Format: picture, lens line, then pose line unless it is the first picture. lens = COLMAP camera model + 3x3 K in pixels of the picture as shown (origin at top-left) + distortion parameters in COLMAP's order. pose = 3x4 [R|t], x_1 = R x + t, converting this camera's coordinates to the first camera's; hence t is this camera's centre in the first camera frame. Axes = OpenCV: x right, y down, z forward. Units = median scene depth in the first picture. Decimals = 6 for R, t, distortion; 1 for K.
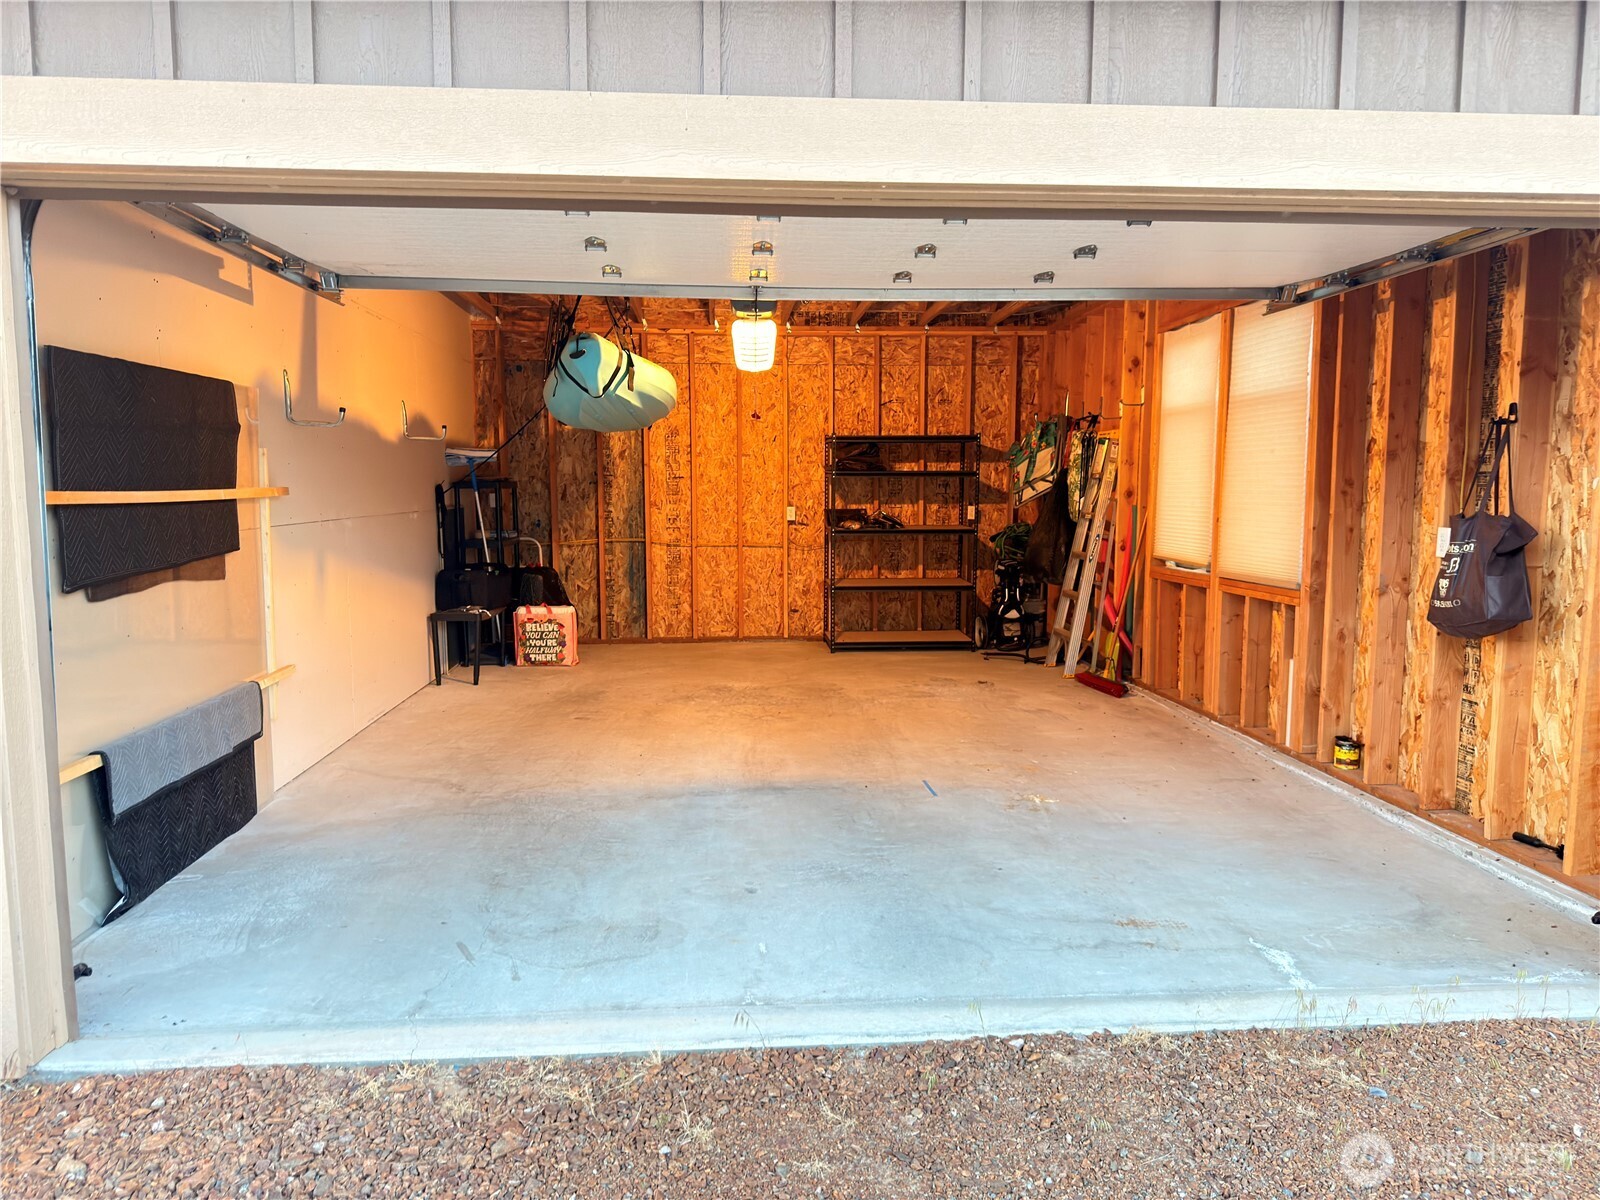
lens RADIAL K [[1125.2, 0, 801.6], [0, 1125.2, 597.4], [0, 0, 1]] dist [-0.008434, -0.002704]
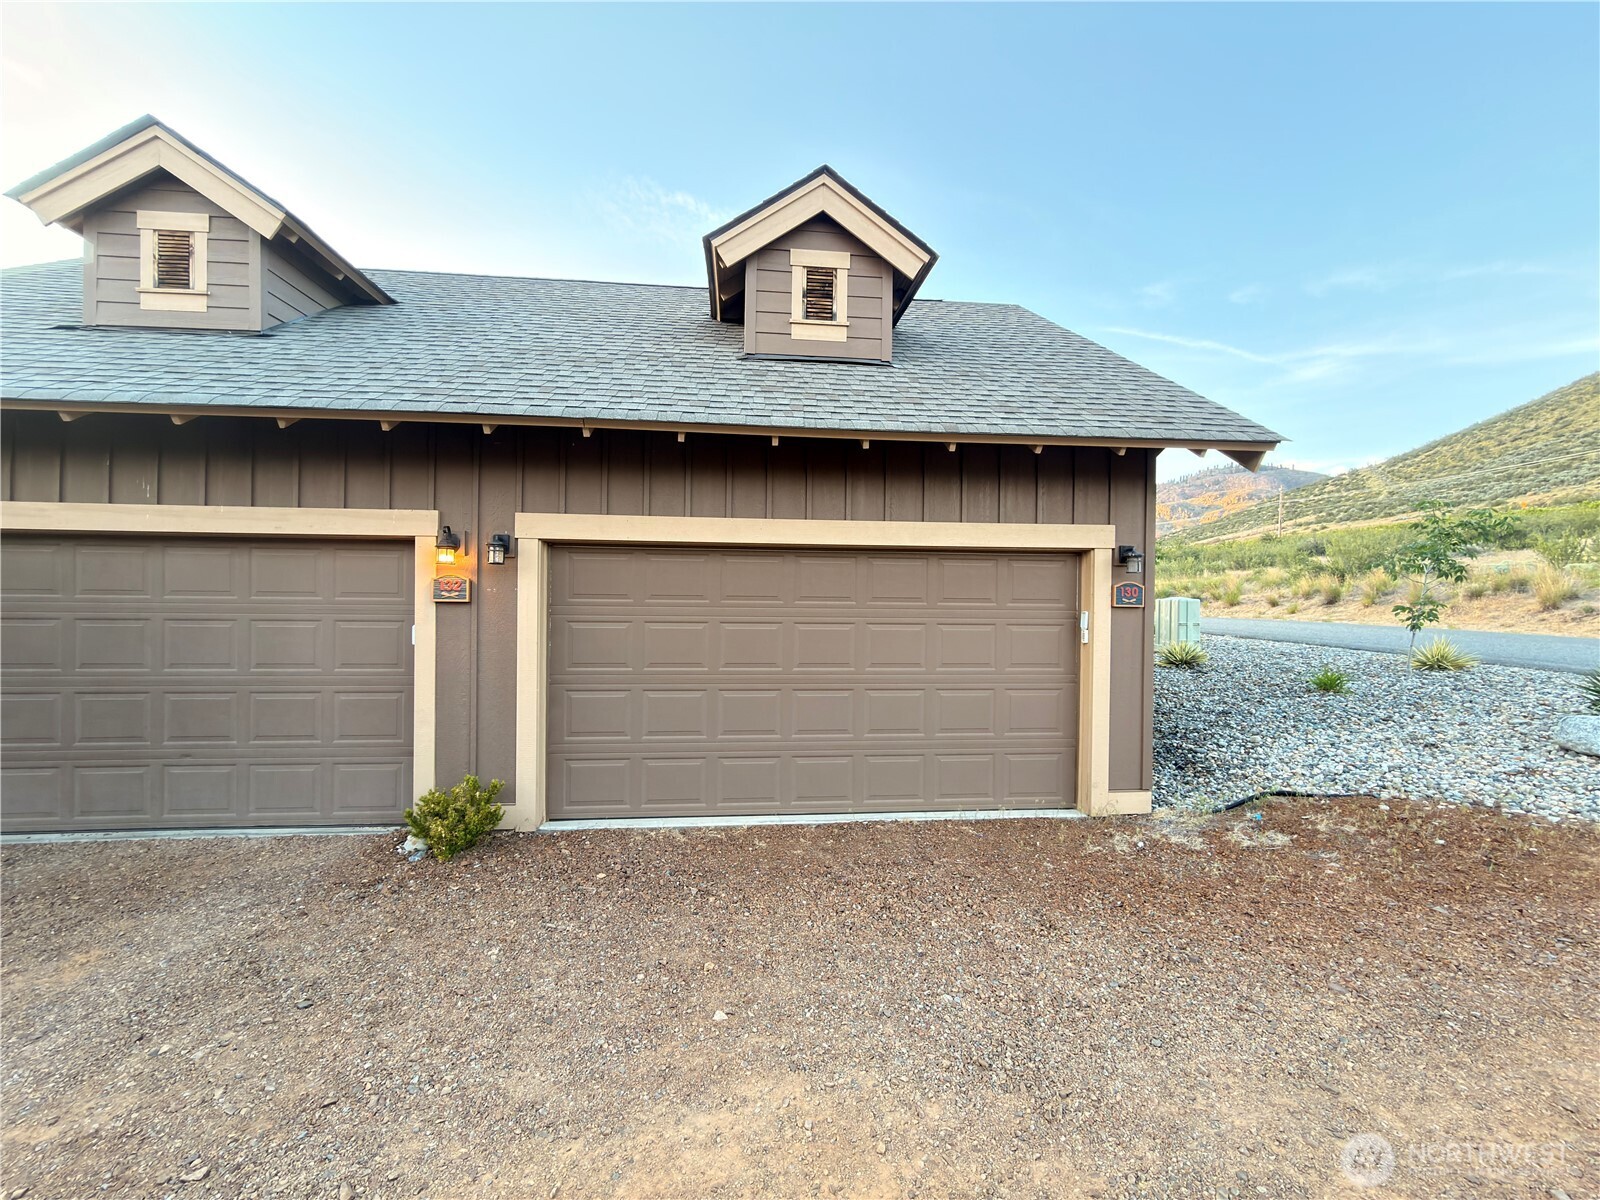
lens RADIAL K [[639.1, 0, 793.6], [0, 639.1, 601.6], [0, 0, 1]] dist [0.000642, -0.000089]
pose [[0.999906, 0.008015, 0.011144, -0.024024], [-0.006966, 0.995811, -0.091169, -0.034429], [-0.011828, 0.091083, 0.995773, -0.762484]]
